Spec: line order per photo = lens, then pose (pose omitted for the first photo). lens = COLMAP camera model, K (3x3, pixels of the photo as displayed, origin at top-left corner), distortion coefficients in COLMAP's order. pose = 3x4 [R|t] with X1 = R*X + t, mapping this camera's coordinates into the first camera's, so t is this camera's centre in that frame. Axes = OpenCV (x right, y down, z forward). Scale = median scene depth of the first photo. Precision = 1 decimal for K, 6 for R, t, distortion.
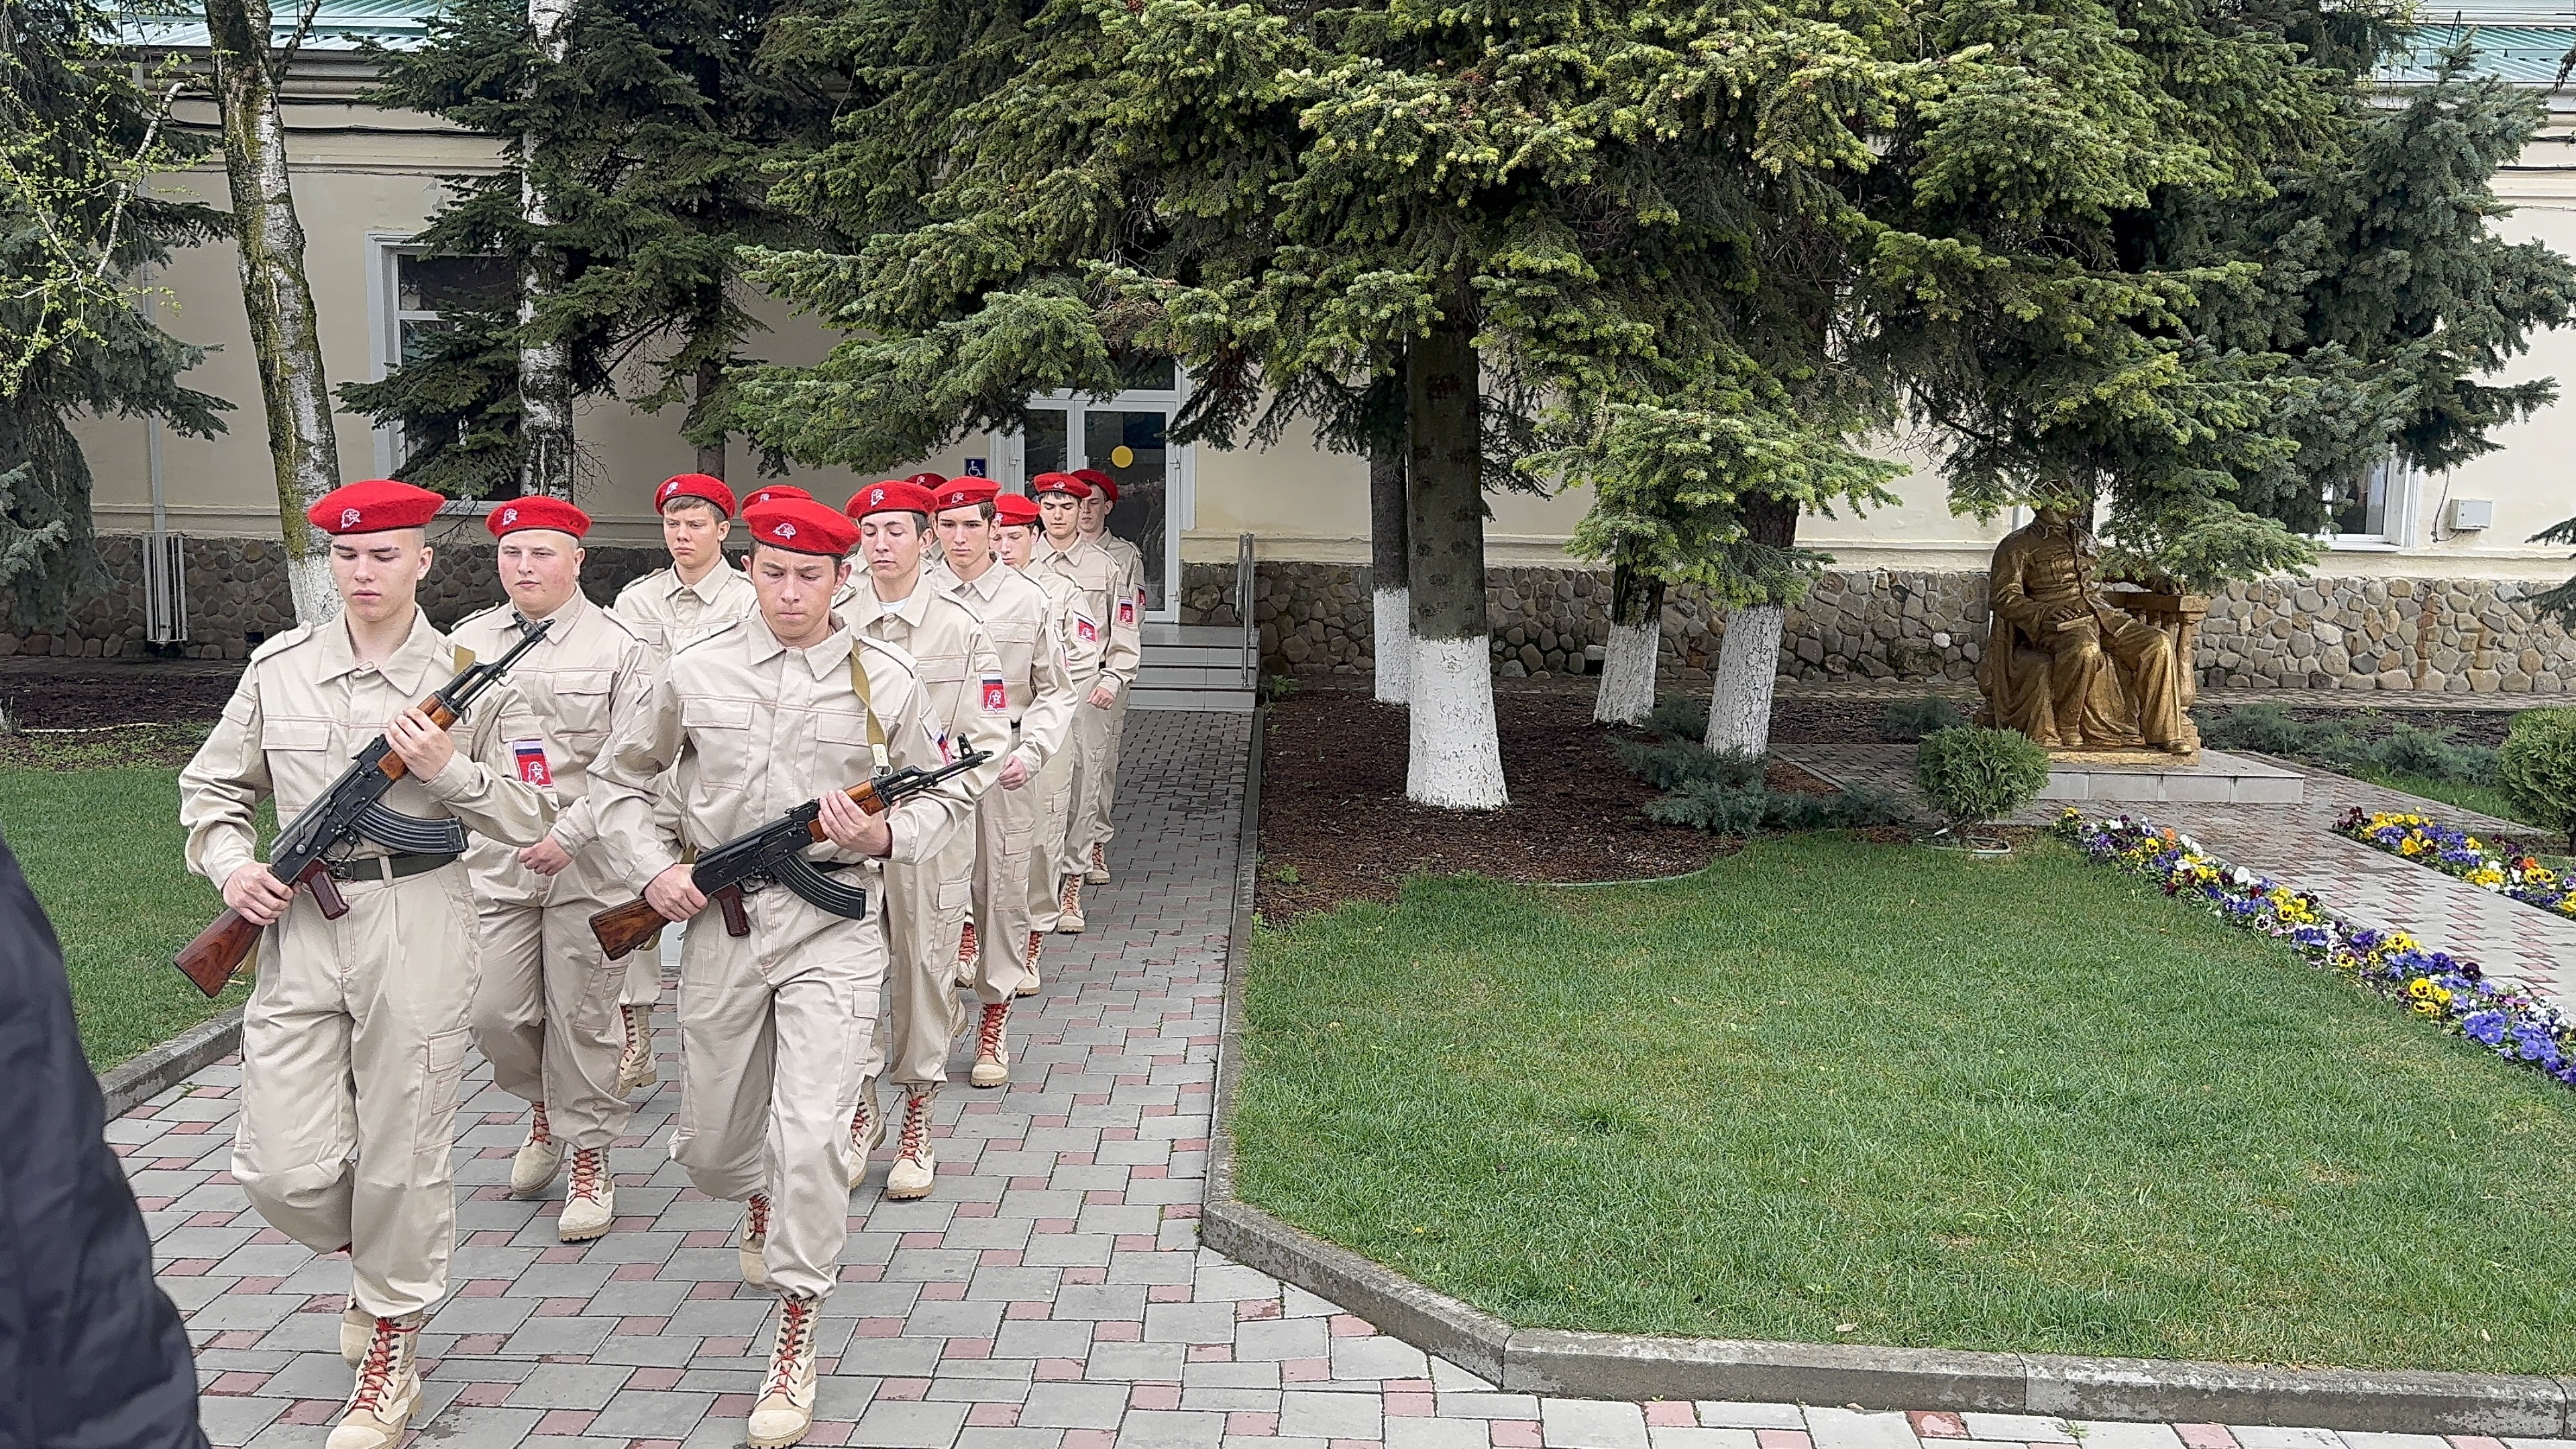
lens RADIAL K [[2164.2, 0, 1279.2], [0, 2164.2, 728.7], [0, 0, 1]] dist [0.165635, 0.000849]
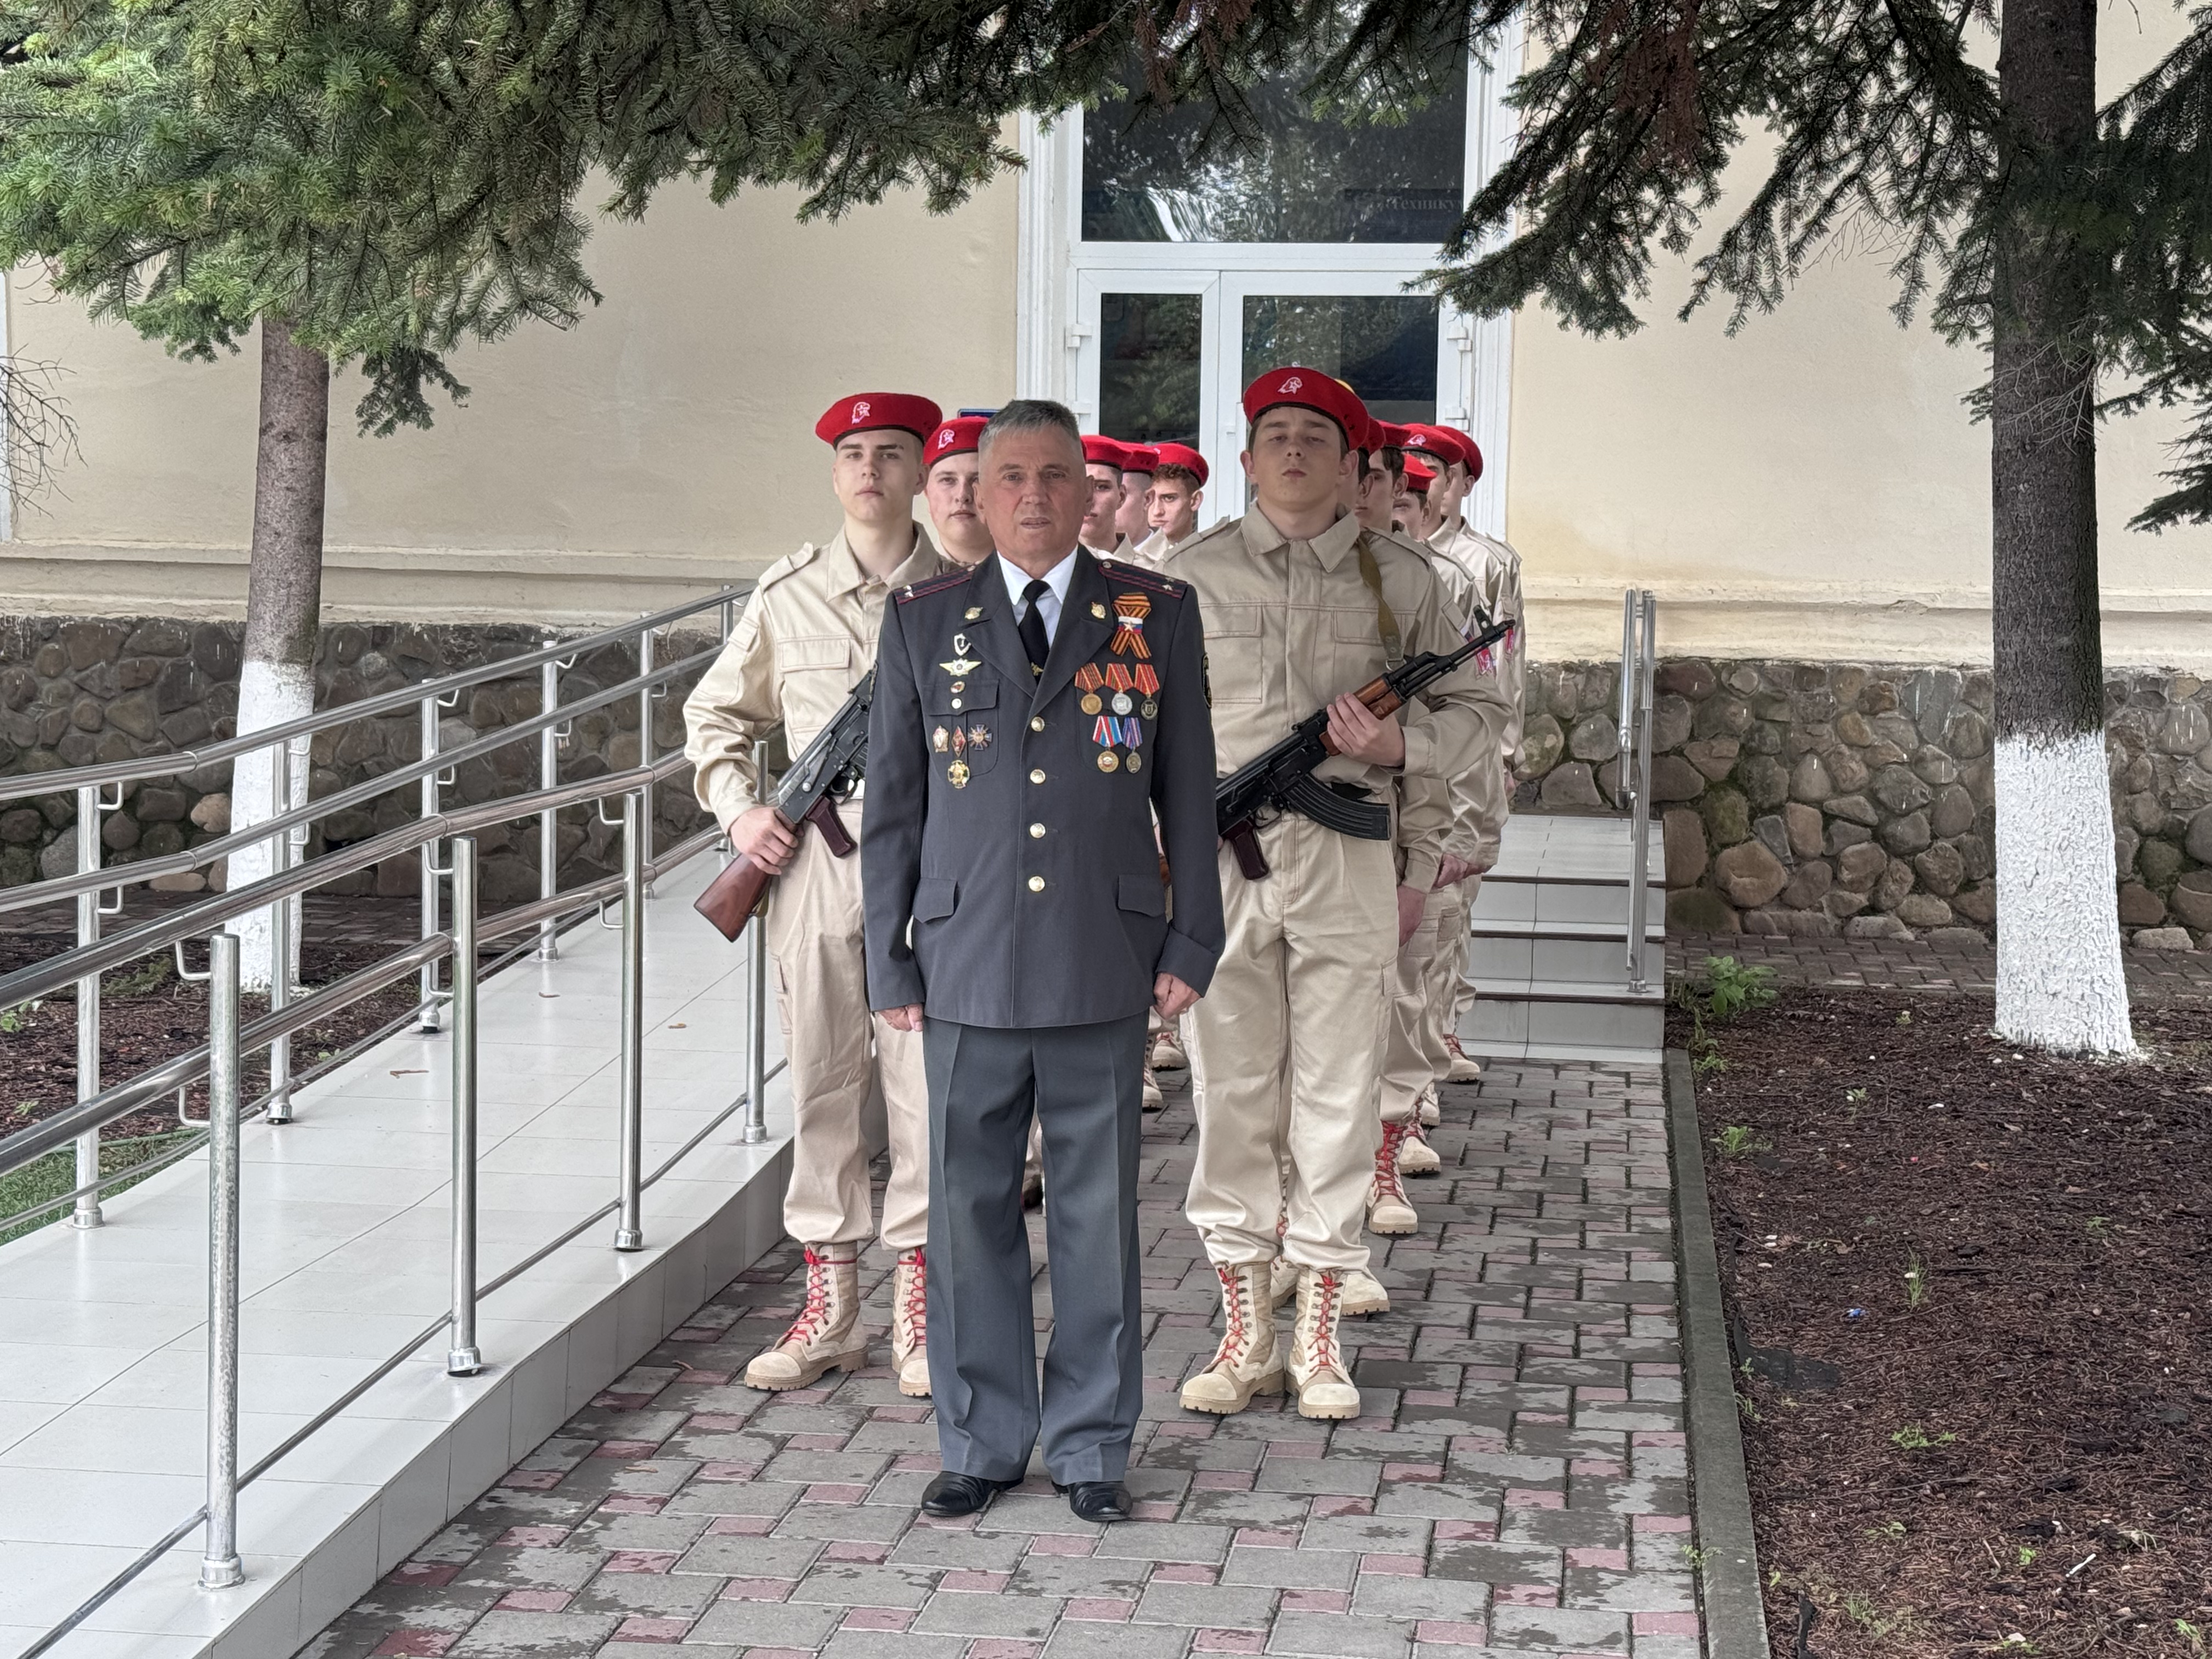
lens RADIAL K [[3507.0, 0, 1116.5], [0, 3507.0, 819.4], [0, 0, 1]] dist [0.194155, -0.093316]
pose [[0.989826, 0.013228, -0.141669, -0.021488], [-0.017190, 0.999494, -0.026776, -0.035619], [0.141243, 0.028939, 0.989552, 0.431936]]
